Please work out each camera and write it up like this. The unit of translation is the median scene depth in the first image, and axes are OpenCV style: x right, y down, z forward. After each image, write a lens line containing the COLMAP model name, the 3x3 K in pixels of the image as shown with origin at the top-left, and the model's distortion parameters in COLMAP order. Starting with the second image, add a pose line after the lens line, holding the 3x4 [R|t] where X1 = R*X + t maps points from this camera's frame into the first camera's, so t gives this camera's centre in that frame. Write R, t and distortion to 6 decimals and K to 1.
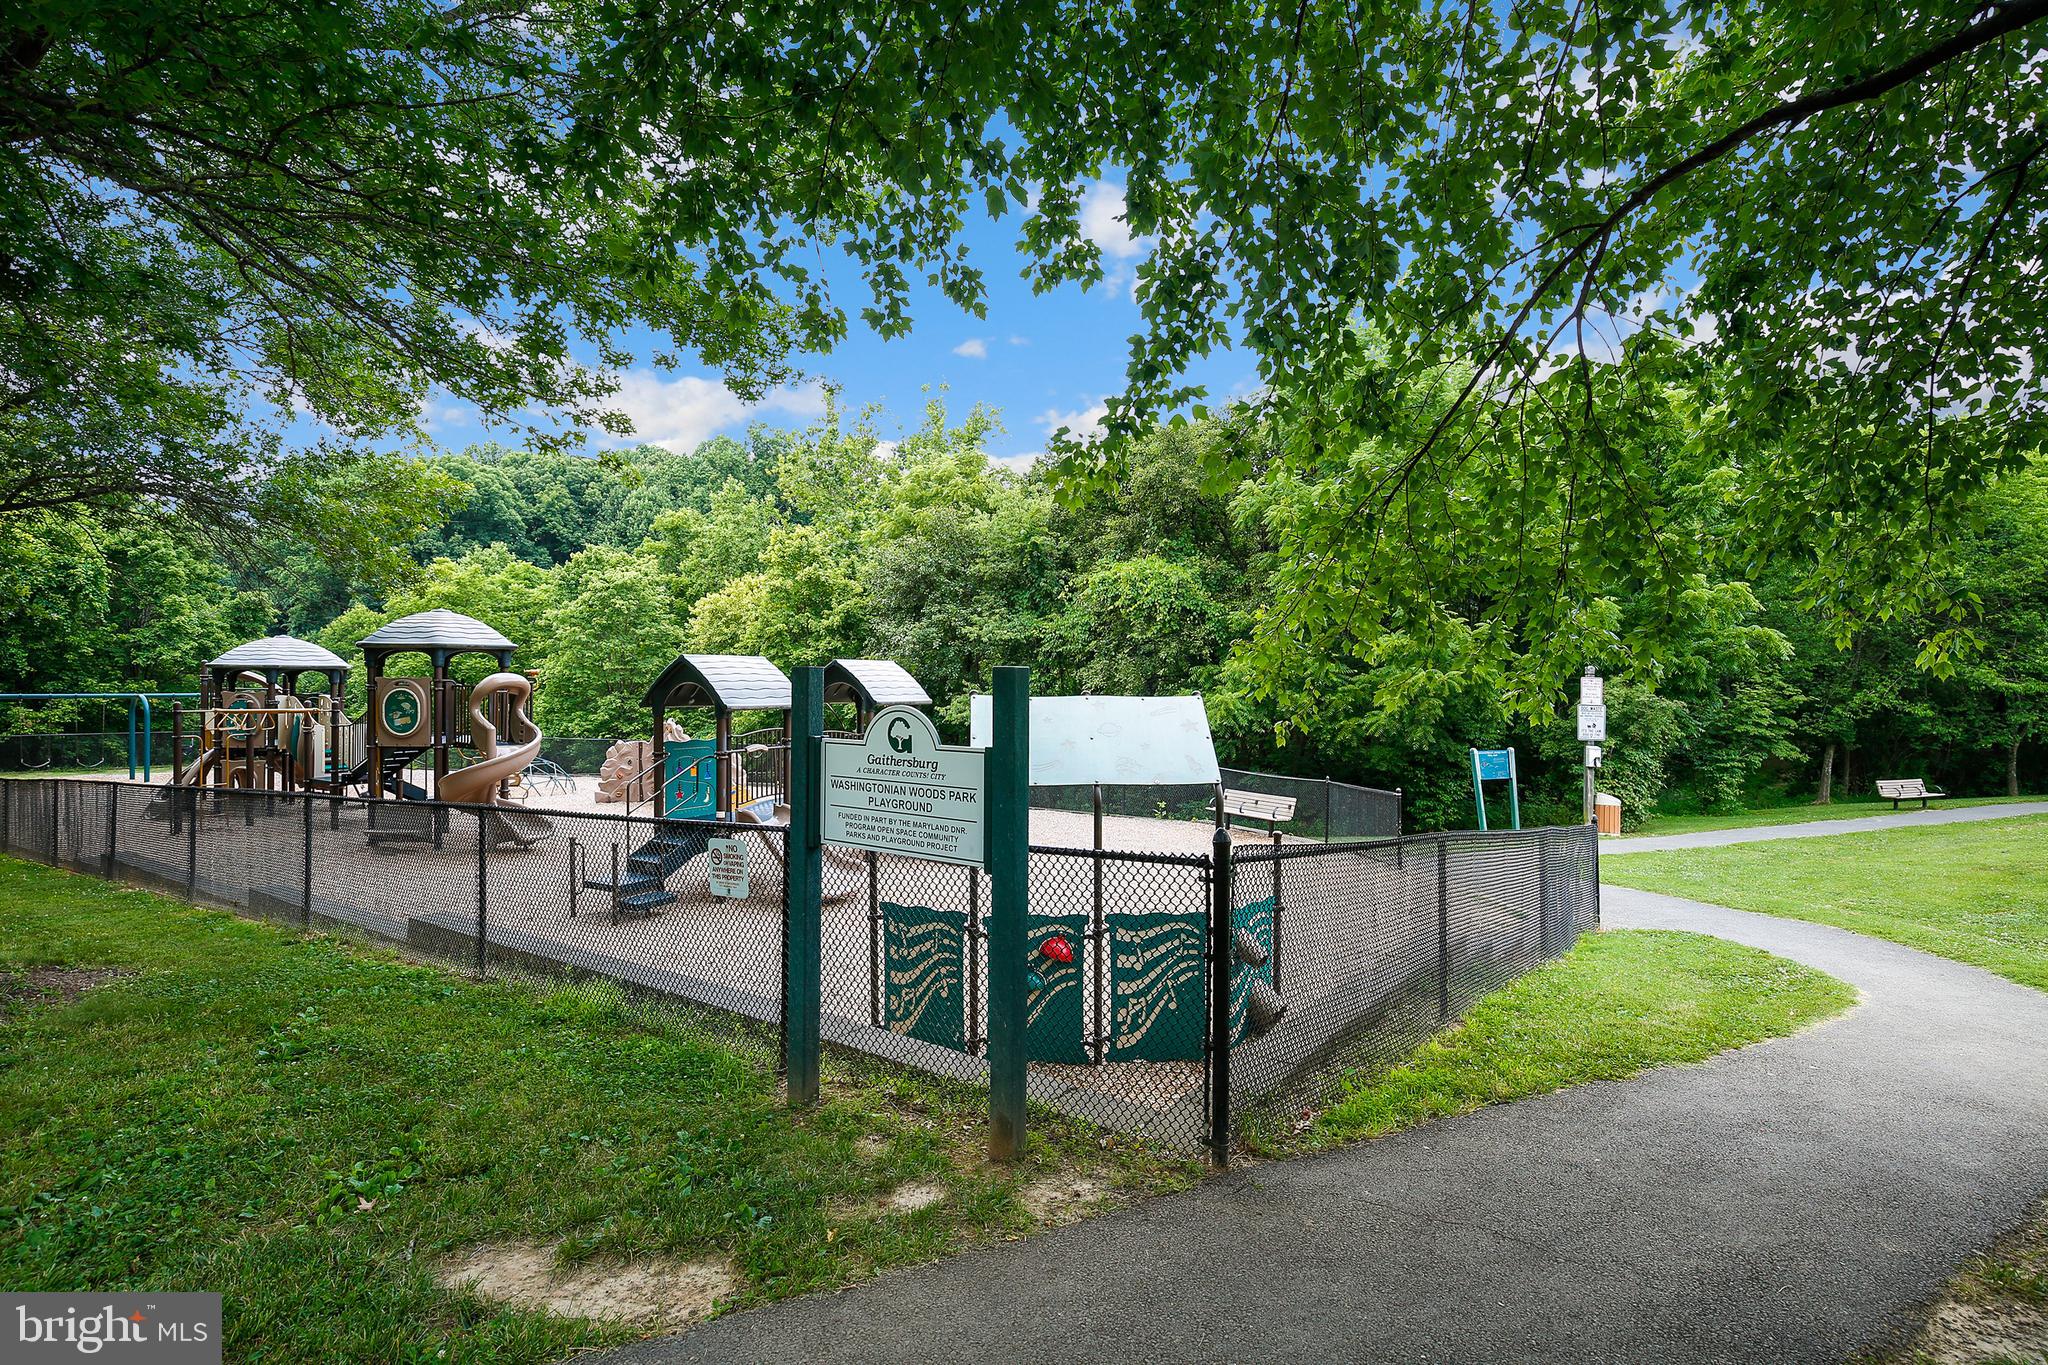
lens RADIAL K [[953.3, 0, 1032.6], [0, 953.3, 680.9], [0, 0, 1]] dist [-0.015145, -0.000337]
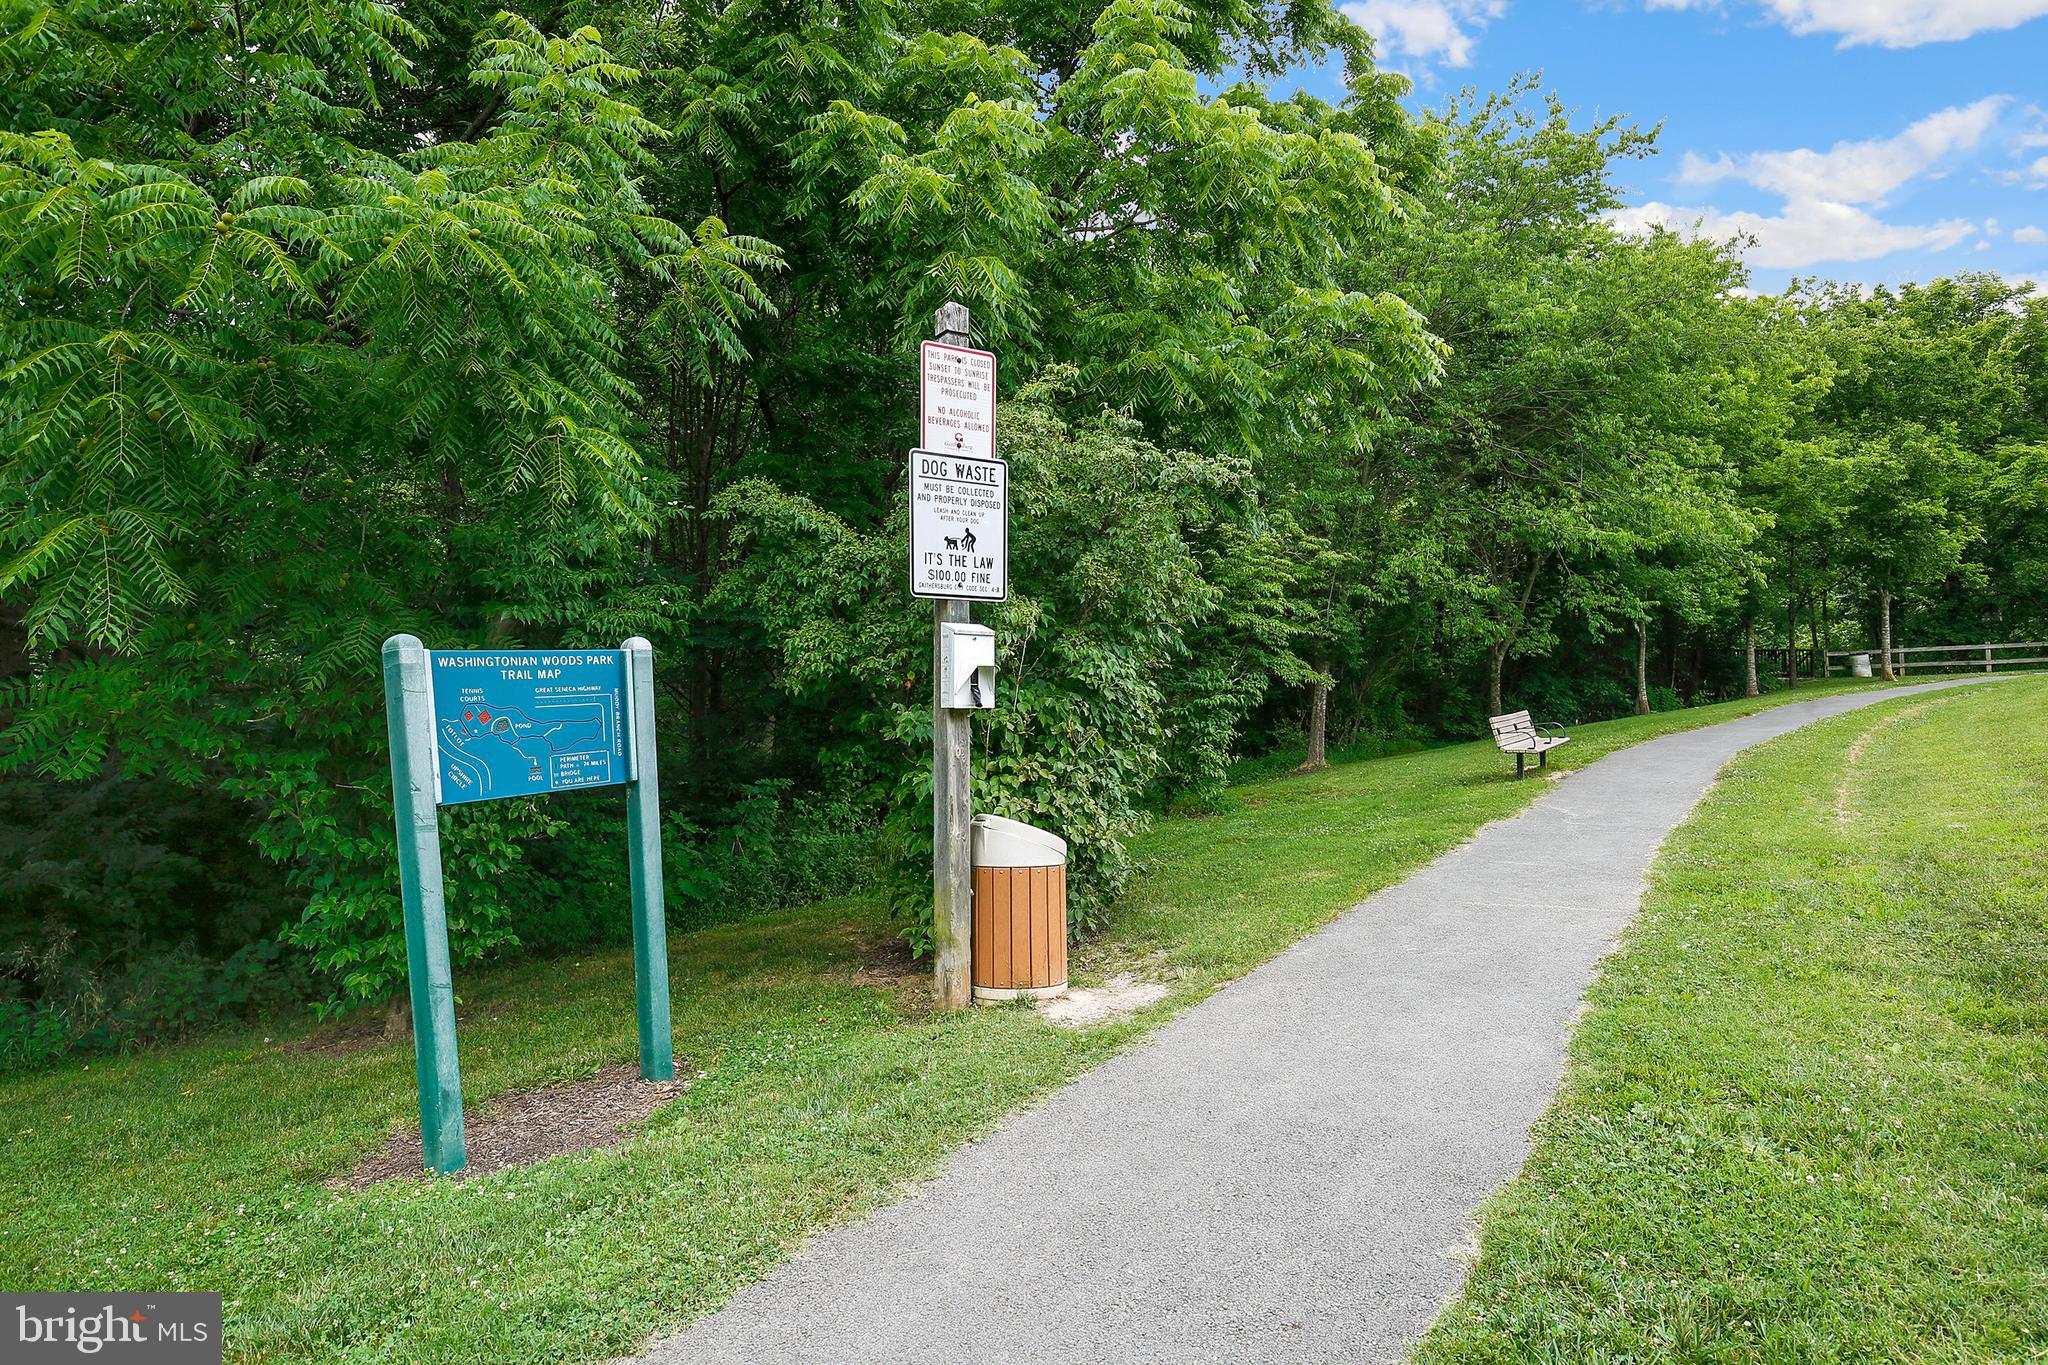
lens RADIAL K [[953.3, 0, 1027.8], [0, 953.3, 667.4], [0, 0, 1]] dist [-0.015145, -0.000337]
pose [[0.816842, -0.014767, 0.576673, 0.457246], [0.007376, 0.999858, 0.015156, 0.075256], [-0.576814, -0.008127, 0.816835, 0.781417]]
